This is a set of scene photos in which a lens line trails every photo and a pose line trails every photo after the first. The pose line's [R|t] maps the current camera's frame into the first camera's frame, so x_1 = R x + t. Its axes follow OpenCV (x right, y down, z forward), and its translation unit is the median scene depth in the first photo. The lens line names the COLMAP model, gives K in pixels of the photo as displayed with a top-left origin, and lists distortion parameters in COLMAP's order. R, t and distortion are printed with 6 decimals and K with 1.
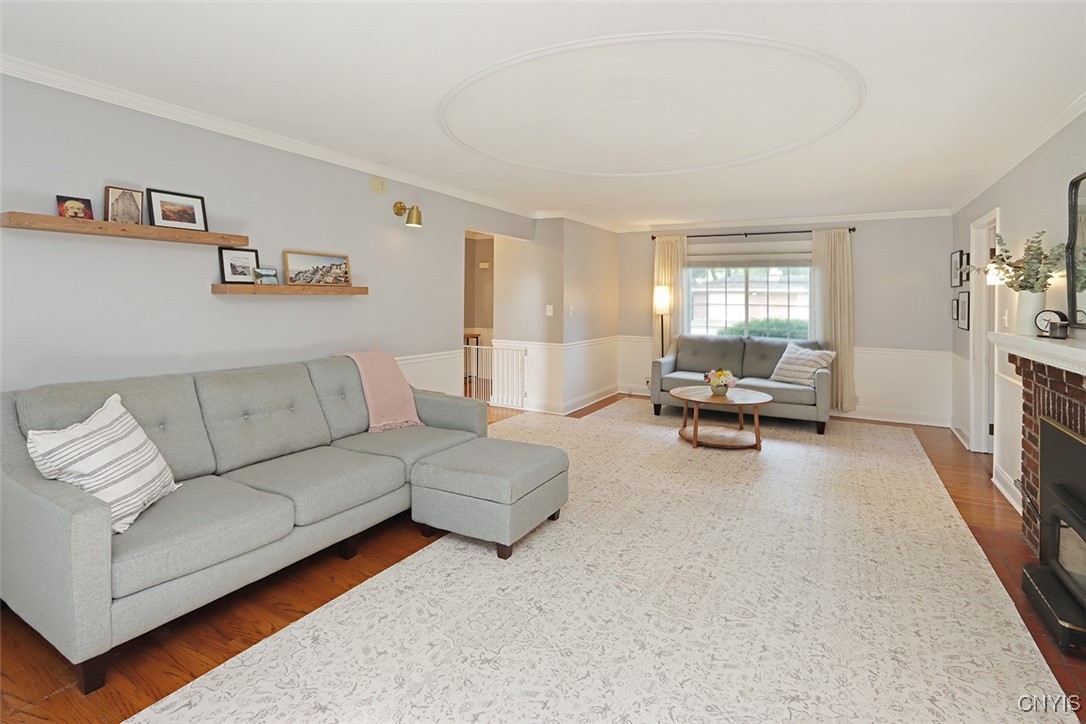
lens RADIAL K [[540.9, 0, 540.6], [0, 540.9, 263.3], [0, 0, 1]] dist [-0.017153, 0.001010]
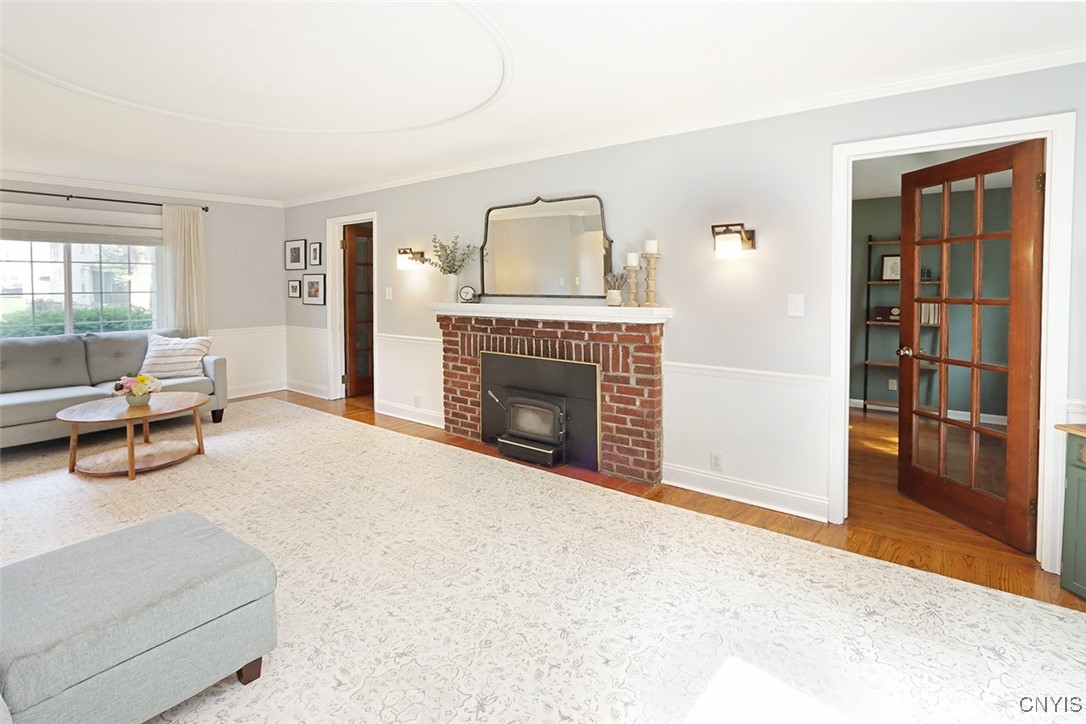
lens RADIAL K [[535.6, 0, 547.5], [0, 535.6, 313.9], [0, 0, 1]] dist [-0.015228, 0.000216]
pose [[0.141970, -0.075129, 0.987016, -0.588374], [-0.052237, 0.995158, 0.083262, 0.026293], [-0.988492, -0.063380, 0.137358, 0.547213]]
